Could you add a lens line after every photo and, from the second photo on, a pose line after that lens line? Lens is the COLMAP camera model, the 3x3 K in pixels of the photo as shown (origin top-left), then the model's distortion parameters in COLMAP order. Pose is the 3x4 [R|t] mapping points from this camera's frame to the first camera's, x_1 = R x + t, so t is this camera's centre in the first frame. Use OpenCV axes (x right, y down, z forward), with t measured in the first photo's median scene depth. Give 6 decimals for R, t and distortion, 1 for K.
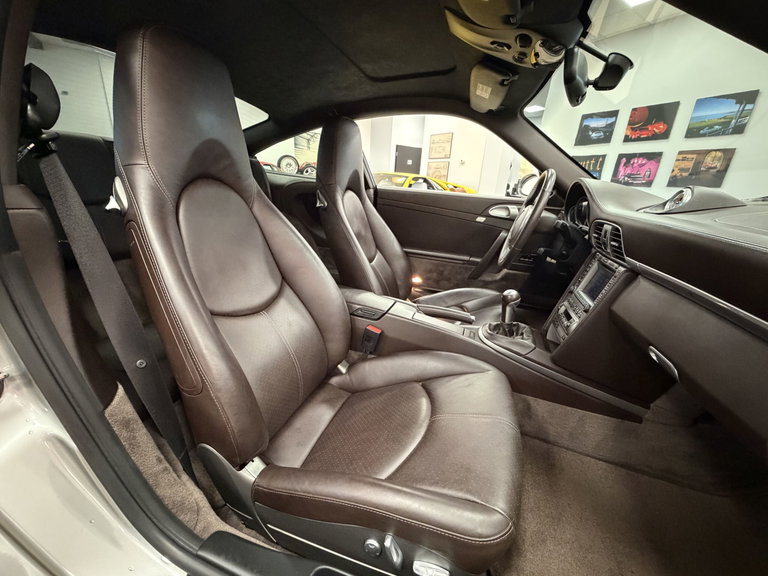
lens RADIAL K [[305.1, 0, 381.3], [0, 305.1, 288.7], [0, 0, 1]] dist [-0.002521, -0.000397]
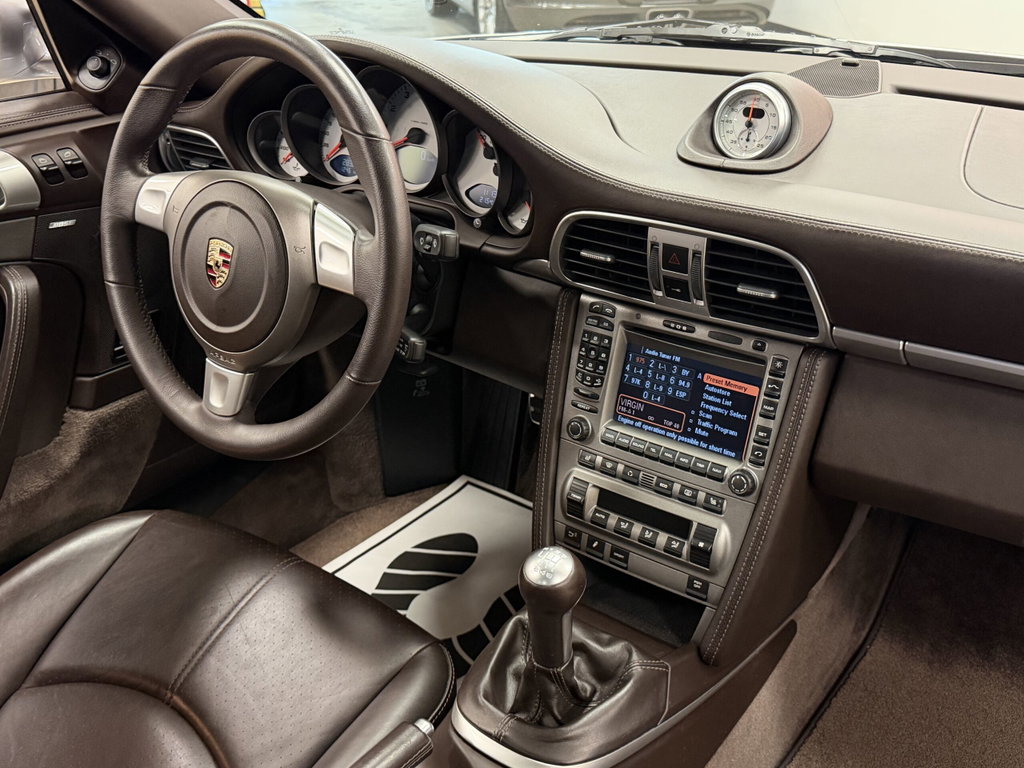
lens RADIAL K [[1011.4, 0, 512.0], [0, 1011.4, 384.0], [0, 0, 1]] dist [0.163192, -0.352187]
pose [[0.284640, -0.479654, 0.830007, -0.225571], [0.331264, 0.861700, 0.384366, -0.437535], [-0.899580, 0.165546, 0.404166, 0.601334]]
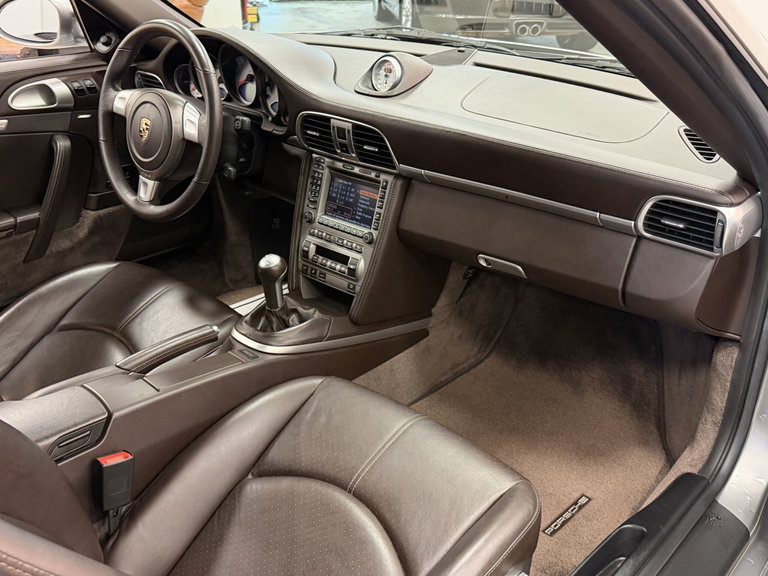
lens RADIAL K [[758.5, 0, 384.0], [0, 758.5, 288.0], [0, 0, 1]] dist [0.163192, -0.352187]
pose [[0.377346, -0.452252, 0.808132, -0.693771], [0.311198, 0.883824, 0.349301, -0.371157], [-0.872219, 0.119682, 0.474247, 0.079513]]
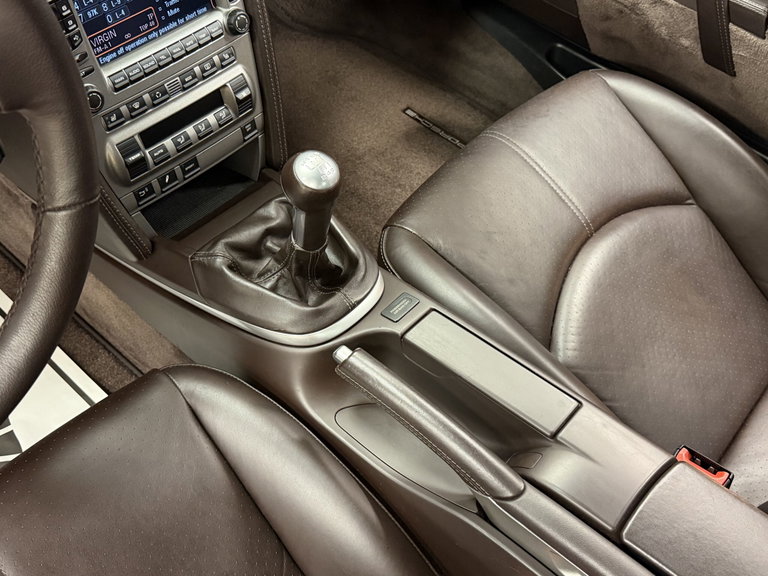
lens RADIAL K [[771.8, 0, 386.5], [0, 771.8, 294.2], [0, 0, 1]] dist [0.170273, -0.407367]
pose [[-0.919905, -0.377272, 0.106960, 0.221183], [-0.019729, 0.316939, 0.948241, -0.595617], [-0.391644, 0.870181, -0.298997, 1.201173]]
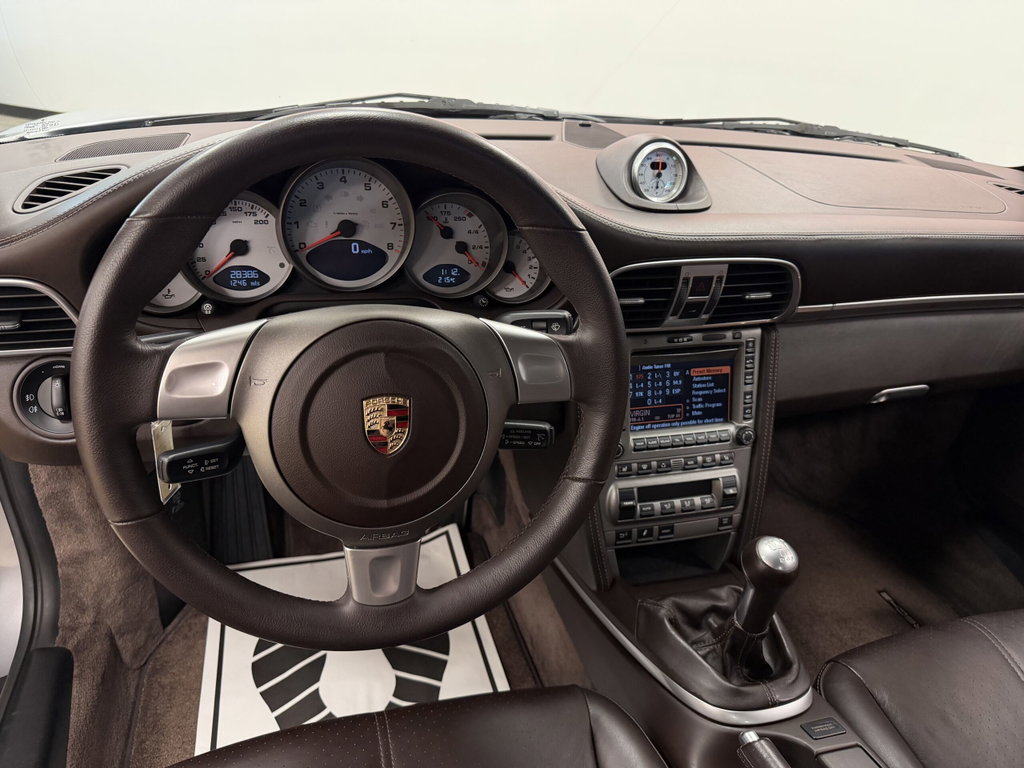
lens RADIAL K [[729.9, 0, 508.7], [0, 729.9, 388.9], [0, 0, 1]] dist [0.092986, -0.169832]
pose [[-0.587427, -0.457184, 0.667767, 0.139169], [0.157281, 0.744911, 0.648359, -0.609451], [-0.793847, 0.485891, -0.365674, 1.318640]]
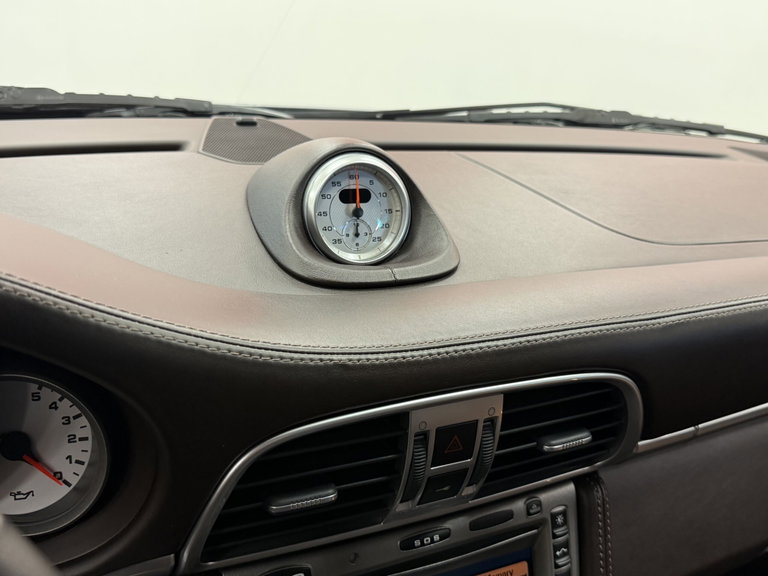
lens RADIAL K [[771.8, 0, 386.5], [0, 771.8, 294.2], [0, 0, 1]] dist [0.170273, -0.407367]
pose [[-0.710738, -0.327561, 0.622540, 0.397423], [0.130003, 0.808567, 0.573863, -0.441616], [-0.691340, 0.488798, -0.532095, 1.010478]]
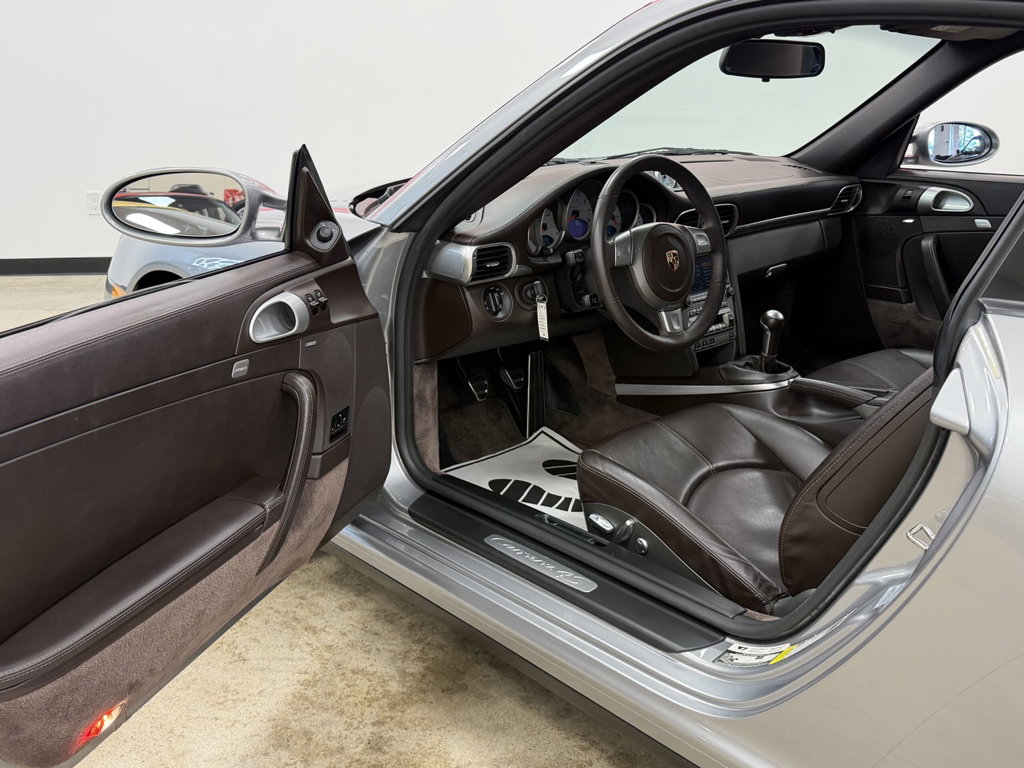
lens RADIAL K [[1029.0, 0, 515.3], [0, 1029.0, 392.2], [0, 0, 1]] dist [0.170273, -0.407367]
pose [[-0.885723, -0.194577, 0.421466, -0.126312], [0.102947, 0.802976, 0.587054, -1.319436], [-0.452654, 0.563356, -0.691183, 2.967848]]
